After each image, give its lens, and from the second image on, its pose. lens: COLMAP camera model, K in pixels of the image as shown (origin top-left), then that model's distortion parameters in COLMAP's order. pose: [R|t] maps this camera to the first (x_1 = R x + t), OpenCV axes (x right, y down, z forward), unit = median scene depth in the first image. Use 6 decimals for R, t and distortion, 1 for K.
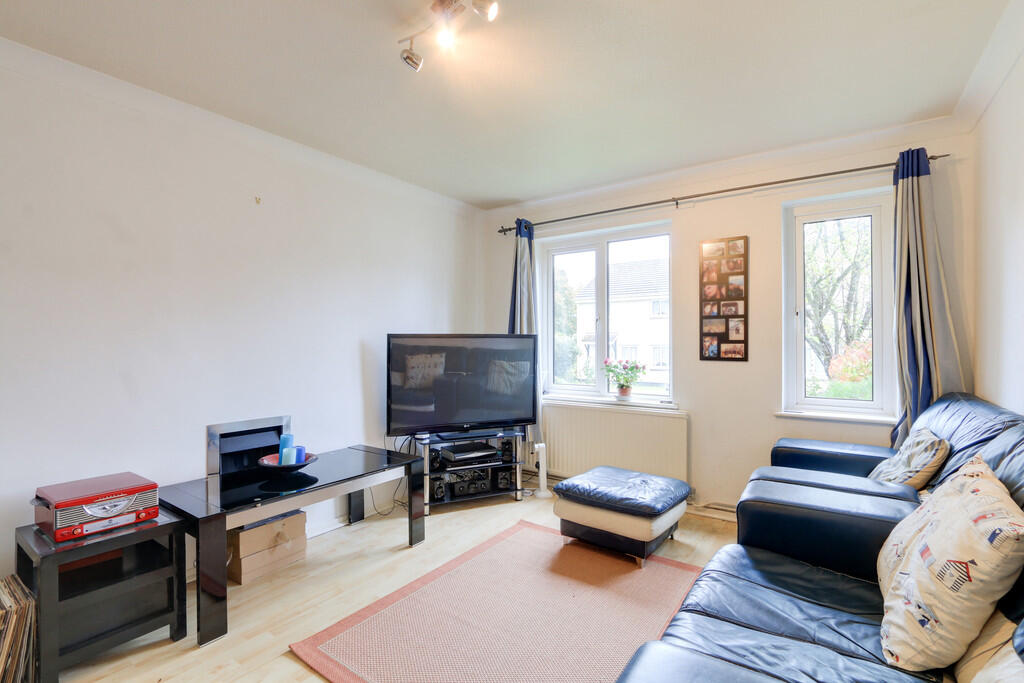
lens RADIAL K [[472.4, 0, 509.2], [0, 472.4, 342.2], [0, 0, 1]] dist [-0.015907, 0.000236]
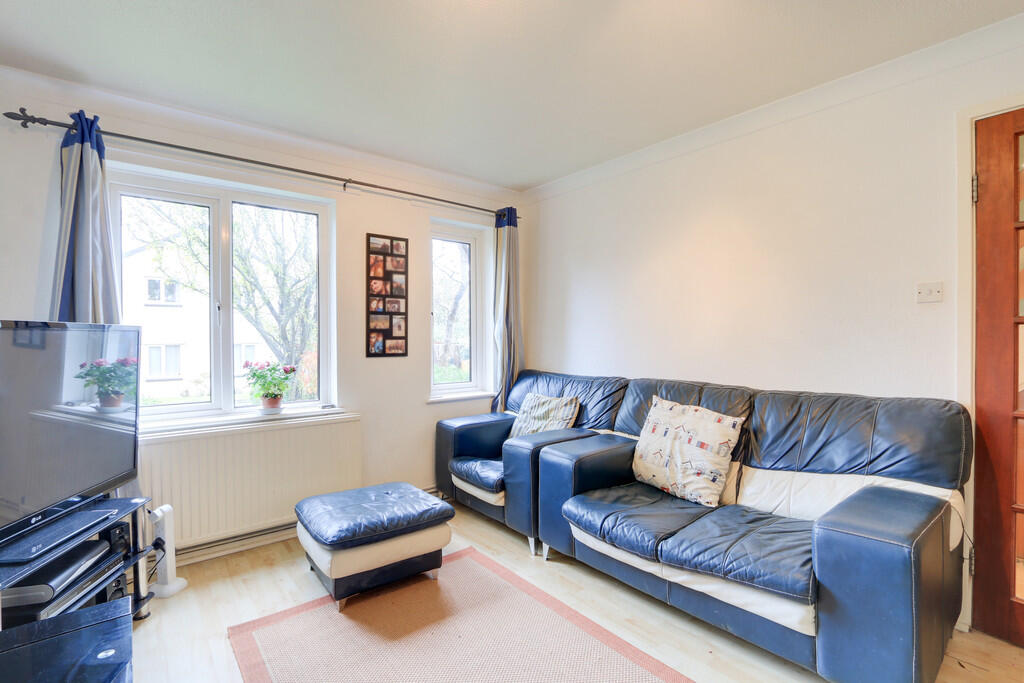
lens RADIAL K [[472.4, 0, 509.3], [0, 472.4, 339.7], [0, 0, 1]] dist [-0.015907, 0.000236]
pose [[0.264198, -0.001733, 0.964467, -0.456221], [0.005226, 0.999986, 0.000365, 0.003807], [-0.964454, 0.004944, 0.264204, 0.479529]]
